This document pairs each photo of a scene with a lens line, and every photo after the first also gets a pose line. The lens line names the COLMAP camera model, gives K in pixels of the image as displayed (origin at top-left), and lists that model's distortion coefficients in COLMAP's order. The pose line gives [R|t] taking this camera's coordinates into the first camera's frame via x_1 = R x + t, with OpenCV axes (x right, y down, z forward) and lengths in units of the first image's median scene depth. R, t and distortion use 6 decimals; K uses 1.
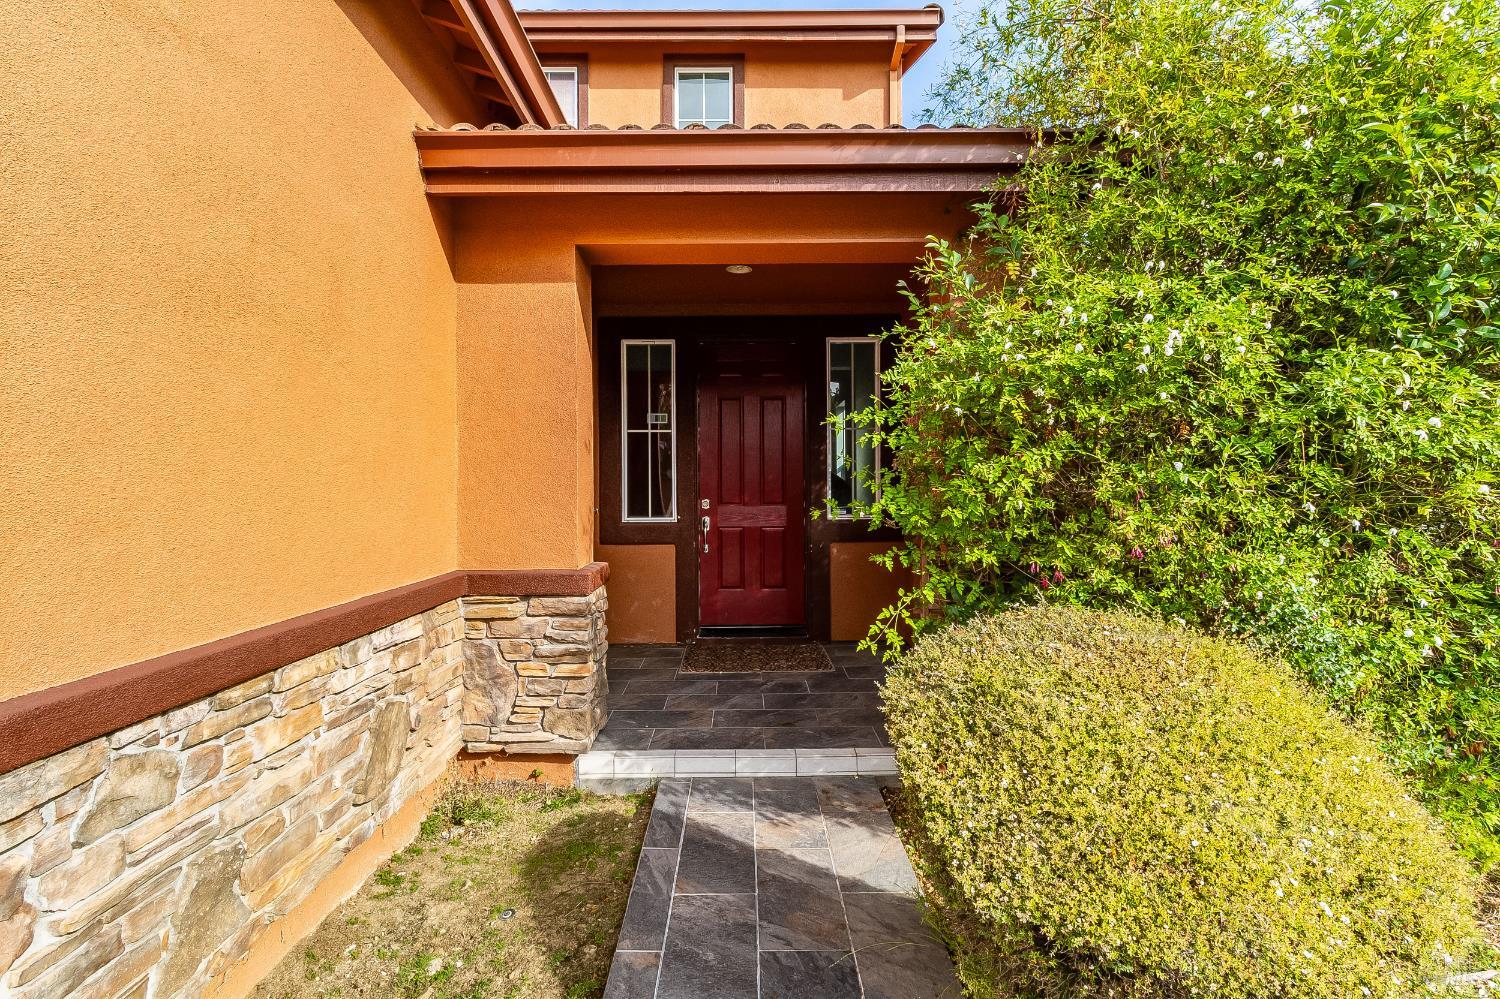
lens RADIAL K [[700.8, 0, 750.0], [0, 700.8, 499.5], [0, 0, 1]] dist [-0.000375, -0.000165]
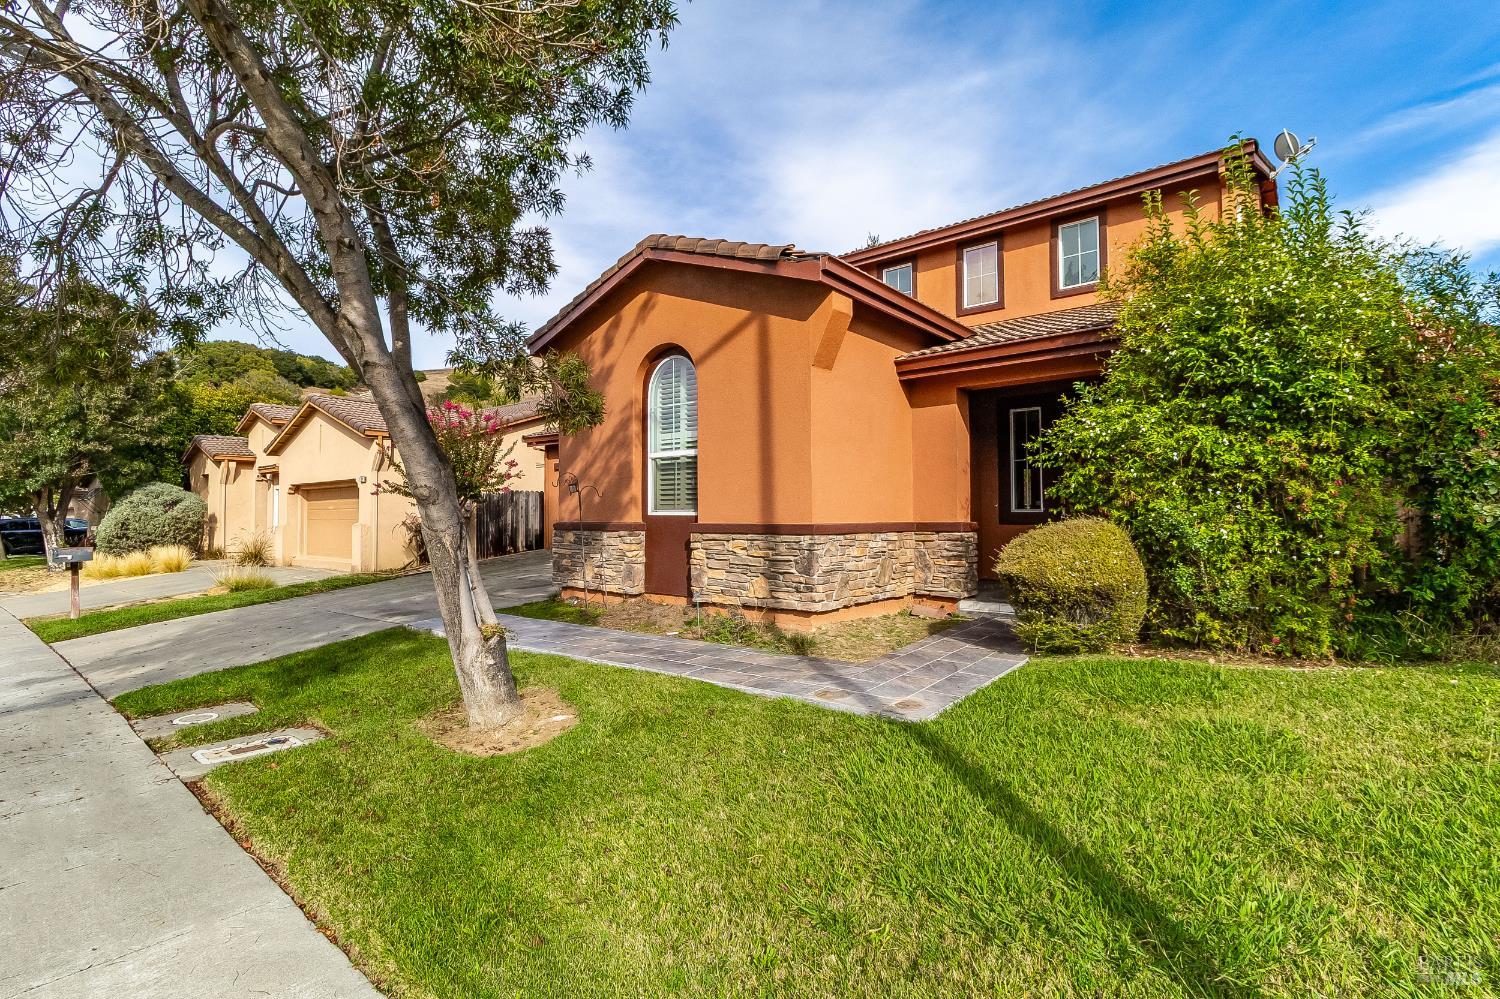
lens RADIAL K [[703.4, 0, 750.0], [0, 703.4, 499.5], [0, 0, 1]] dist [-0.017861, -0.000305]
pose [[0.764332, -0.016585, -0.644610, 0.456054], [-0.008362, 0.999330, -0.035627, 0.069985], [0.644769, 0.032621, 0.763681, -0.778640]]
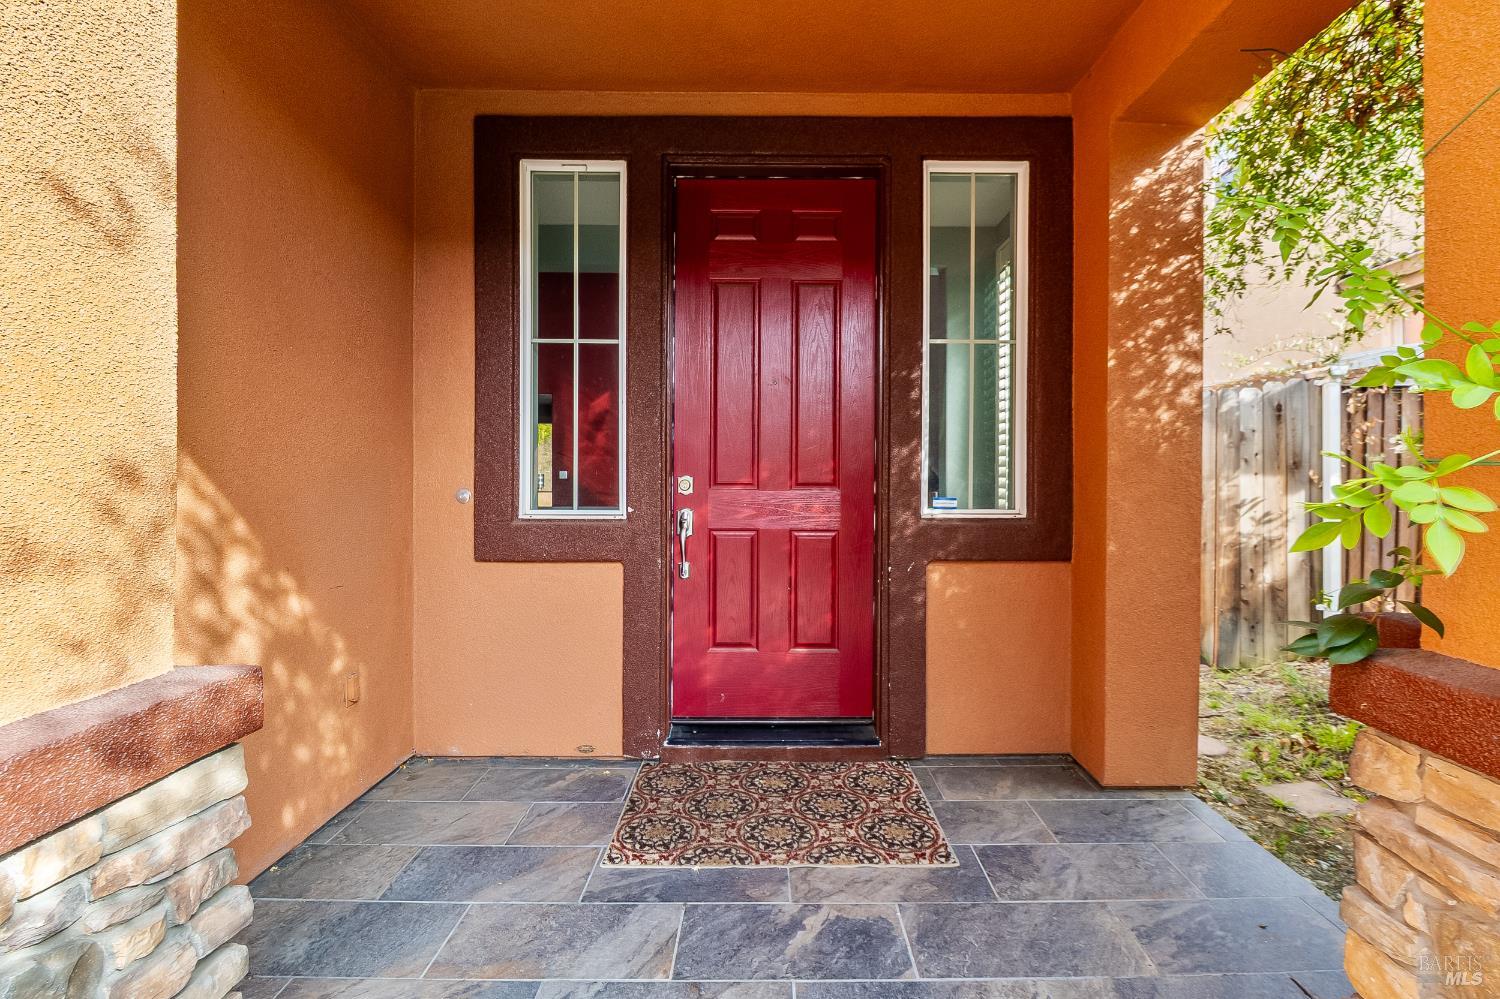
lens RADIAL K [[703.4, 0, 750.0], [0, 703.4, 499.5], [0, 0, 1]] dist [-0.017861, -0.000305]
pose [[0.998538, 0.010672, -0.052995, 0.012563], [-0.009614, 0.999750, 0.020173, 0.006507], [0.053197, -0.019634, 0.998391, 0.492751]]
